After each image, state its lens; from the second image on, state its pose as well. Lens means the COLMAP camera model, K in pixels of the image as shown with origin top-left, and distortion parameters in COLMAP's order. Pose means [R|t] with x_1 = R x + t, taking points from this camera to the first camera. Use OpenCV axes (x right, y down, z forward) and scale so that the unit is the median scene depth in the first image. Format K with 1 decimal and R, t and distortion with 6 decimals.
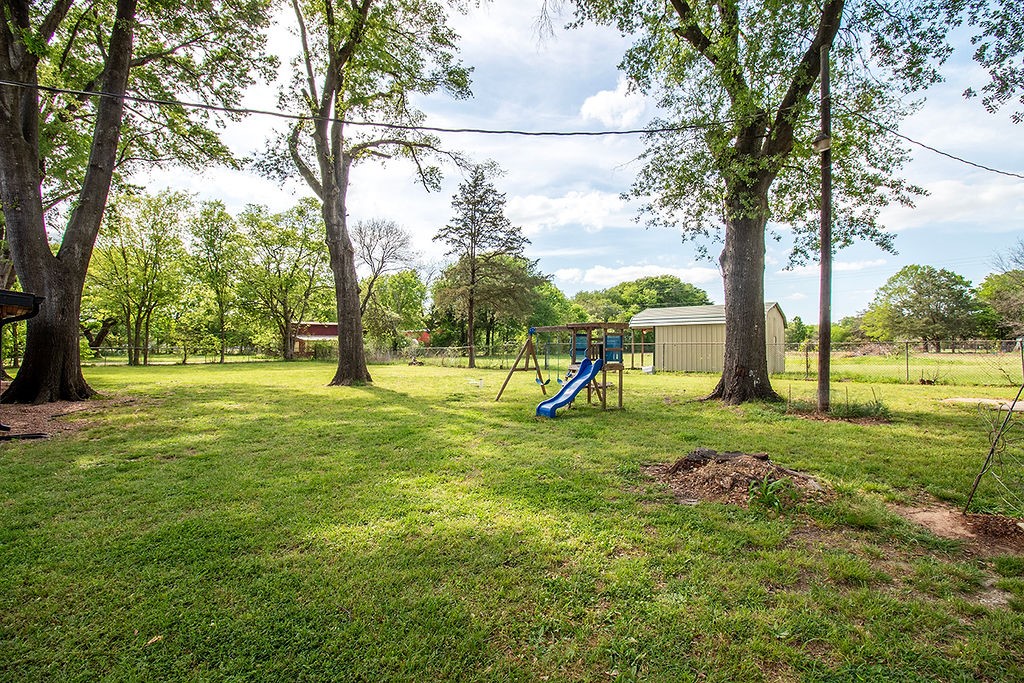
lens RADIAL K [[486.9, 0, 515.2], [0, 486.9, 334.5], [0, 0, 1]] dist [0.001203, -0.000060]
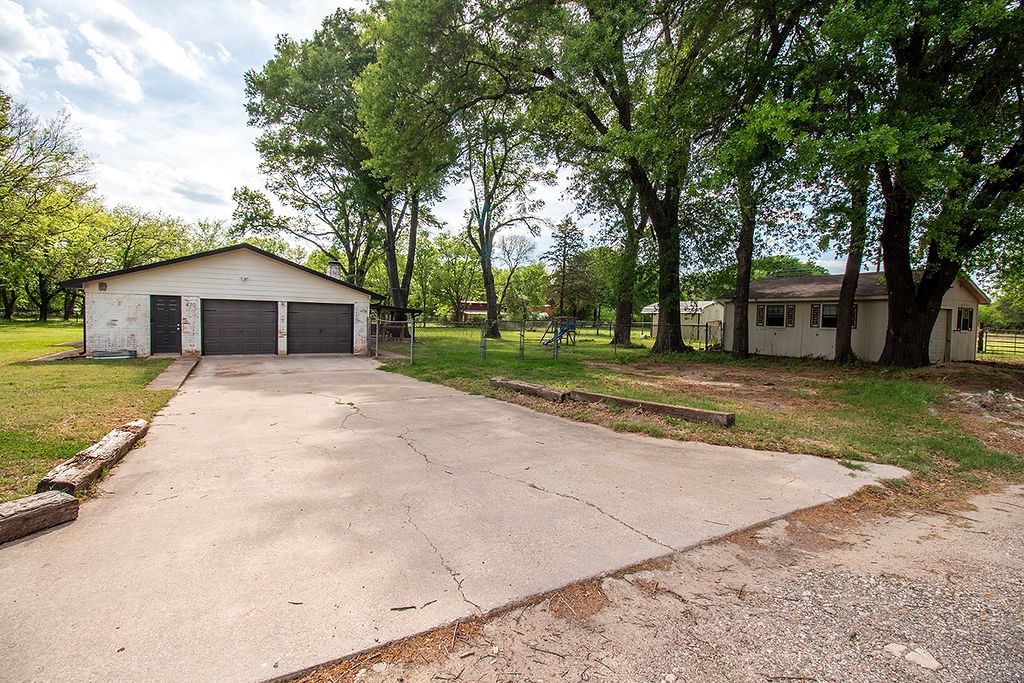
lens RADIAL K [[486.9, 0, 515.2], [0, 486.9, 334.5], [0, 0, 1]] dist [0.001203, -0.000060]
pose [[0.956386, 0.031936, -0.290355, 0.250594], [-0.014292, 0.997931, 0.062685, -0.033539], [0.291756, -0.055801, 0.954864, -0.671860]]
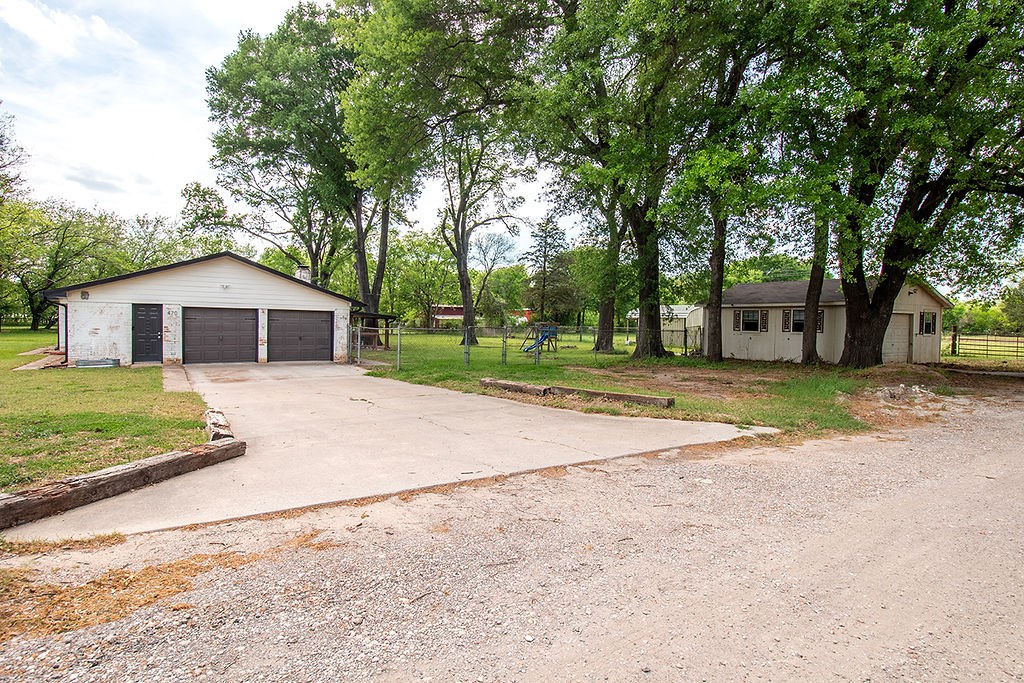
lens RADIAL K [[547.3, 0, 510.3], [0, 547.3, 338.9], [0, 0, 1]] dist [-0.001904, -0.000289]
pose [[0.966460, 0.024212, -0.255674, 0.265693], [-0.009767, 0.998291, 0.057617, -0.037260], [0.256632, -0.053188, 0.965045, -0.748065]]
